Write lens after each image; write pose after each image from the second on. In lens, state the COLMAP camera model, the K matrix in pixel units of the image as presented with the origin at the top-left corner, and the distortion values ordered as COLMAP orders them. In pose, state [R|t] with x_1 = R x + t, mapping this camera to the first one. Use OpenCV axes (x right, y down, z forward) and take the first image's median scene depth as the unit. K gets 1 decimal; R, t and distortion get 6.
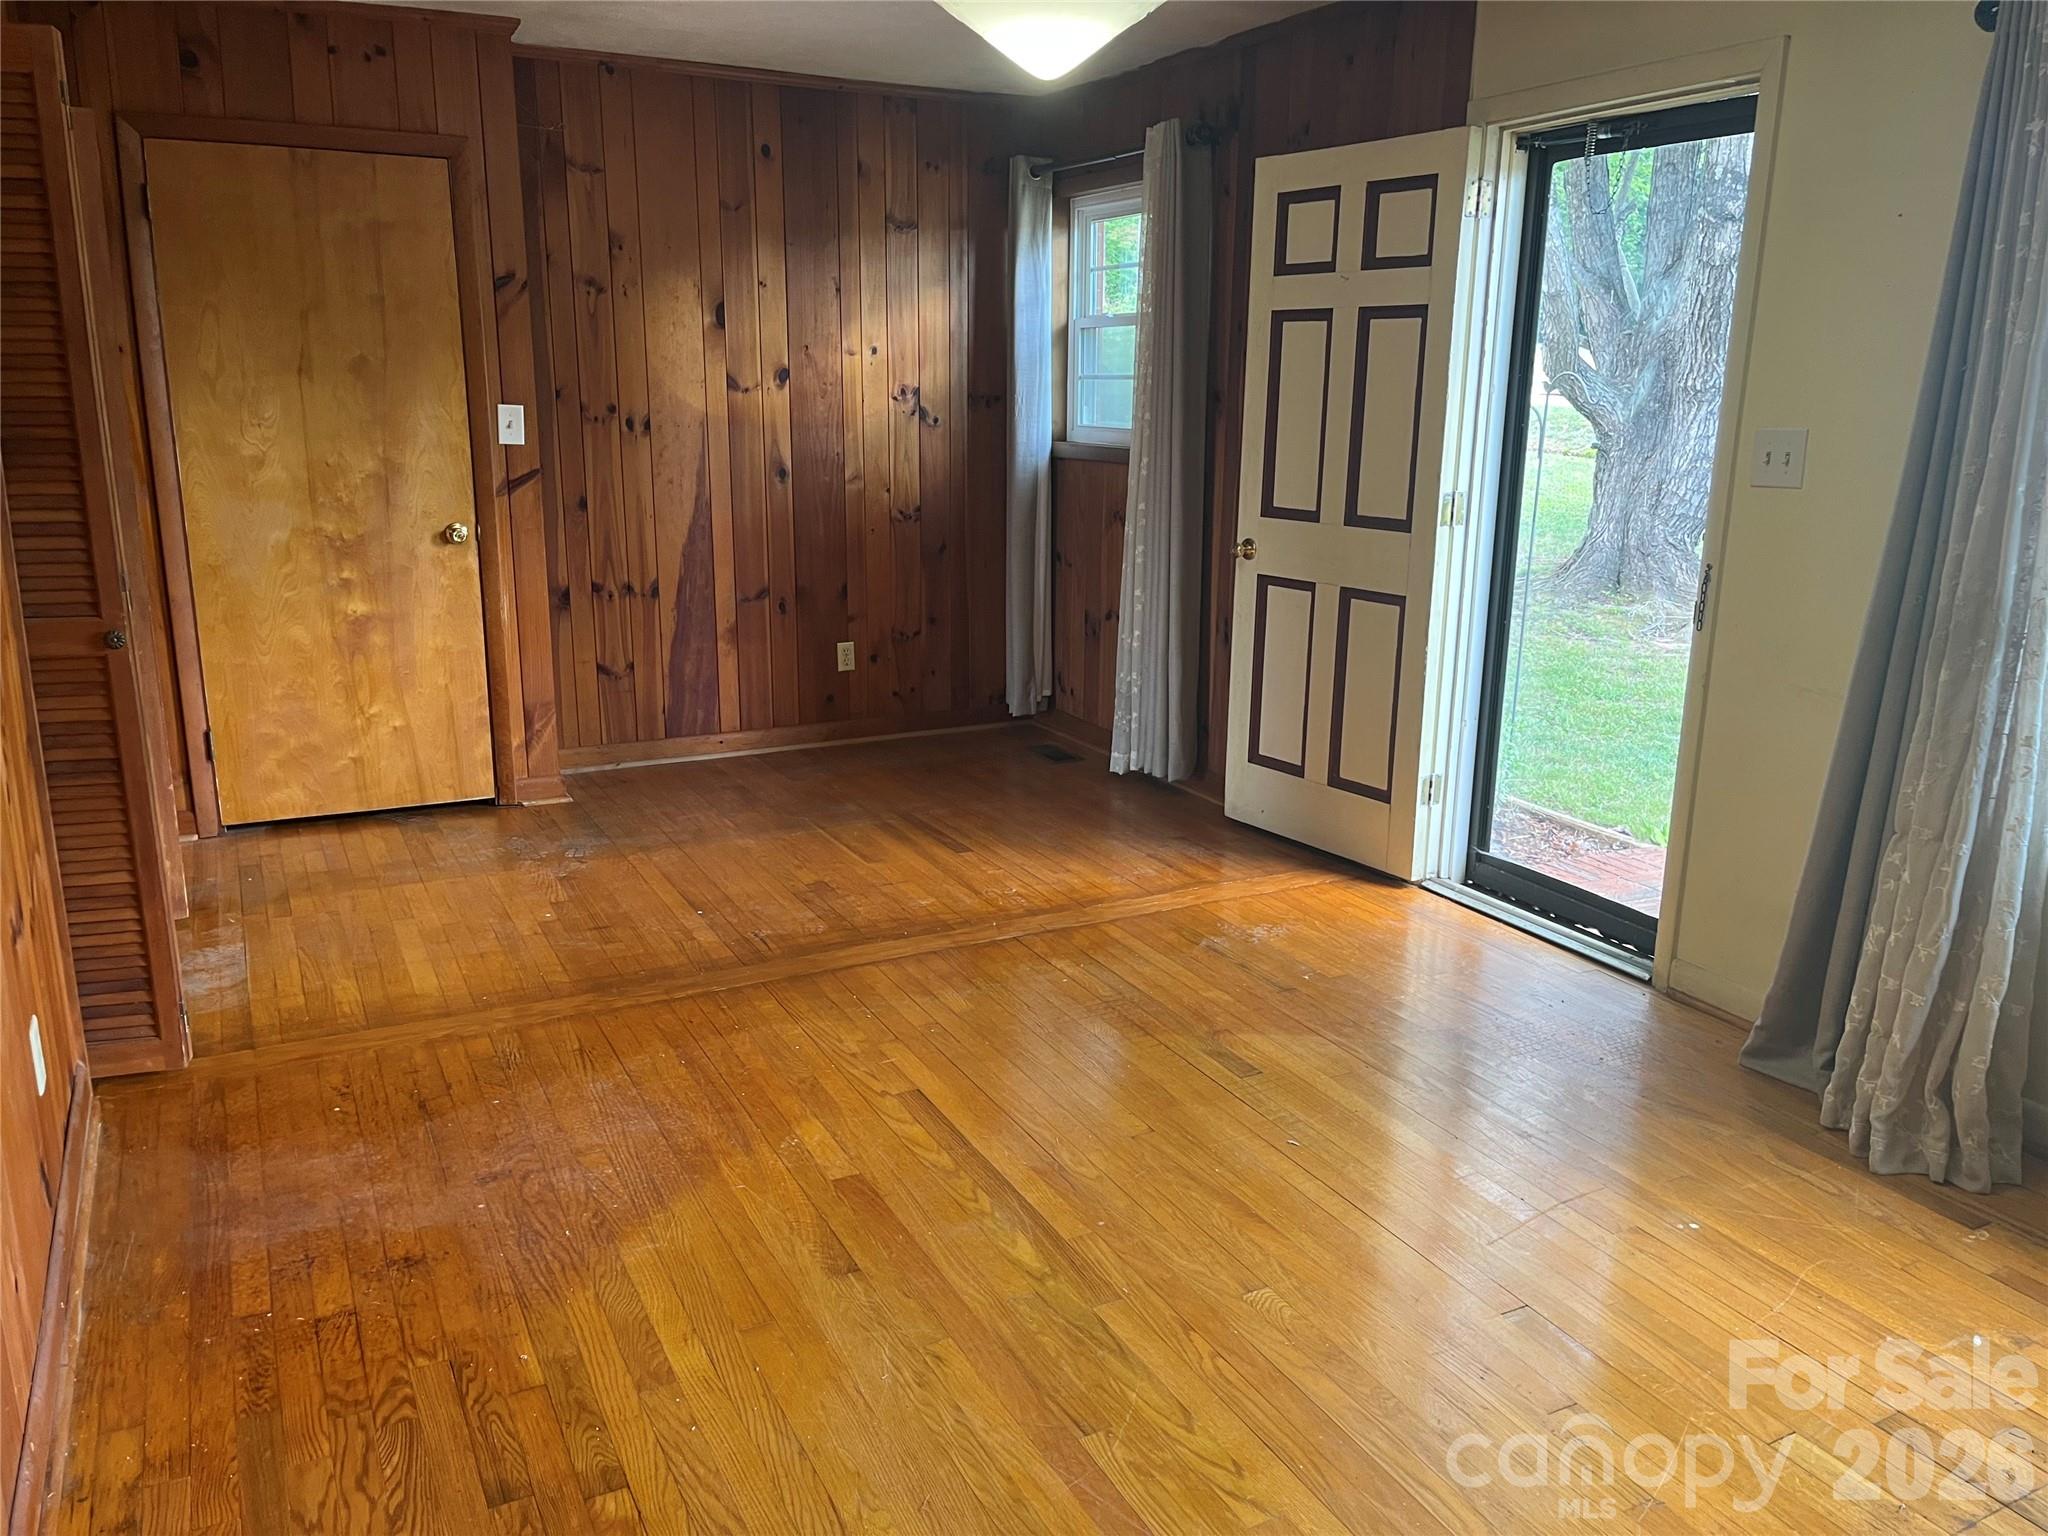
lens RADIAL K [[1551.5, 0, 1024.0], [0, 1551.5, 768.0], [0, 0, 1]] dist [-0.001467, -0.000530]
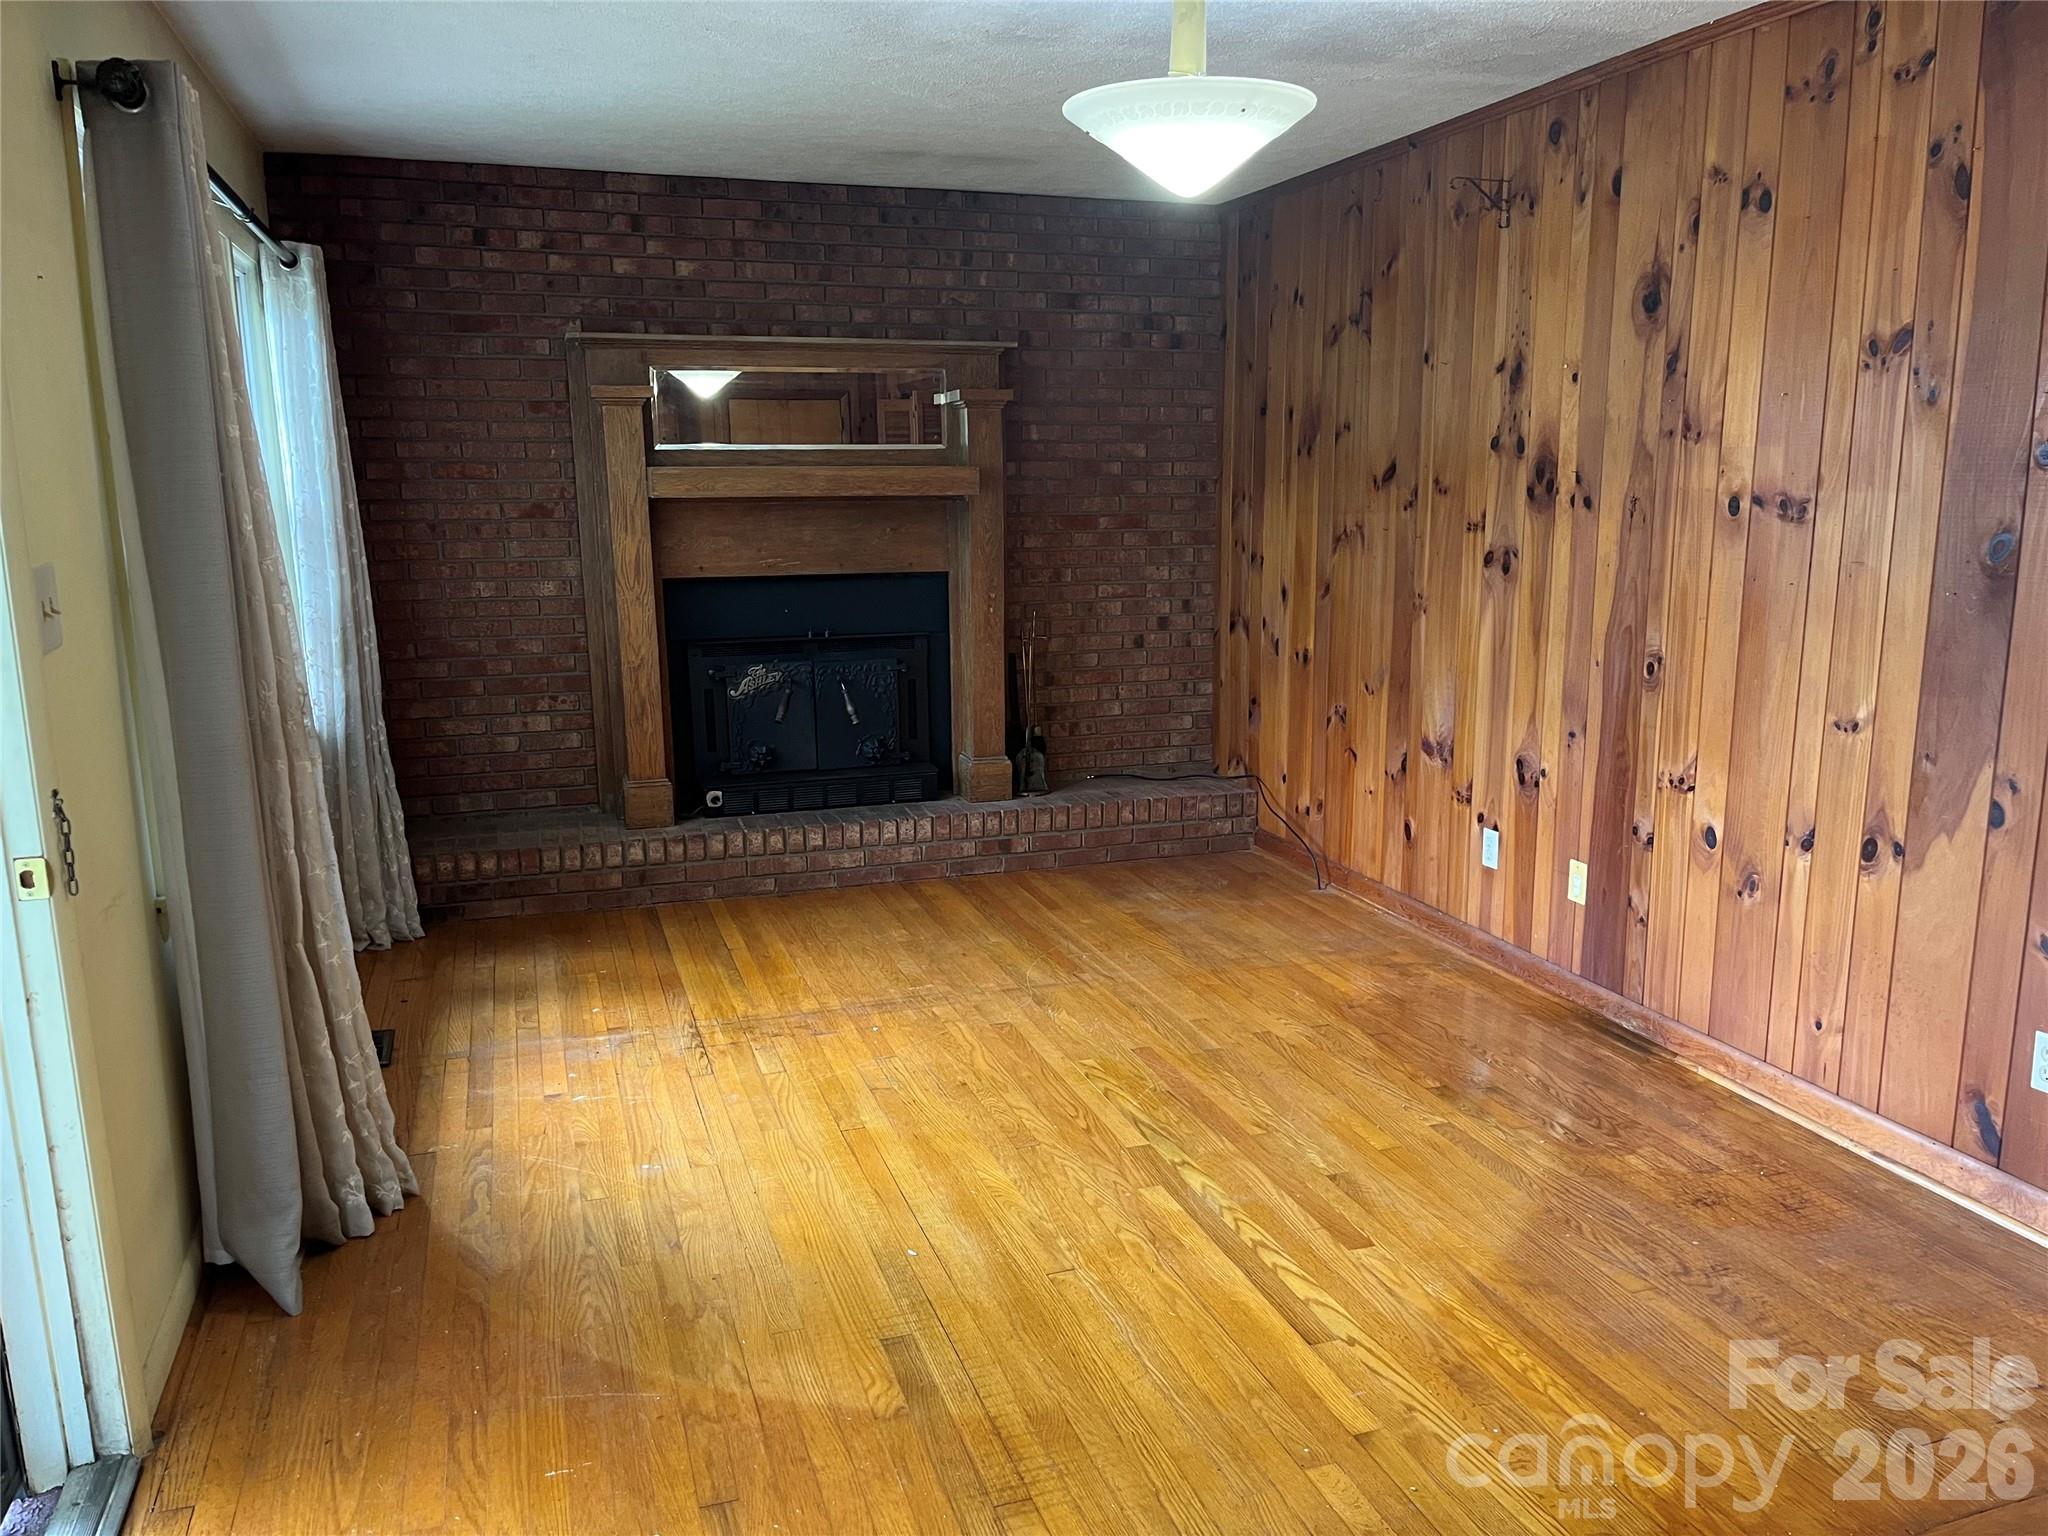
lens RADIAL K [[1531.2, 0, 1024.0], [0, 1531.2, 768.0], [0, 0, 1]] dist [0.000515, 0.000229]
pose [[-0.988393, -0.032692, 0.148362, -0.033245], [0.035215, 0.900674, 0.433067, -0.493463], [-0.147783, 0.433264, -0.889068, 1.859285]]
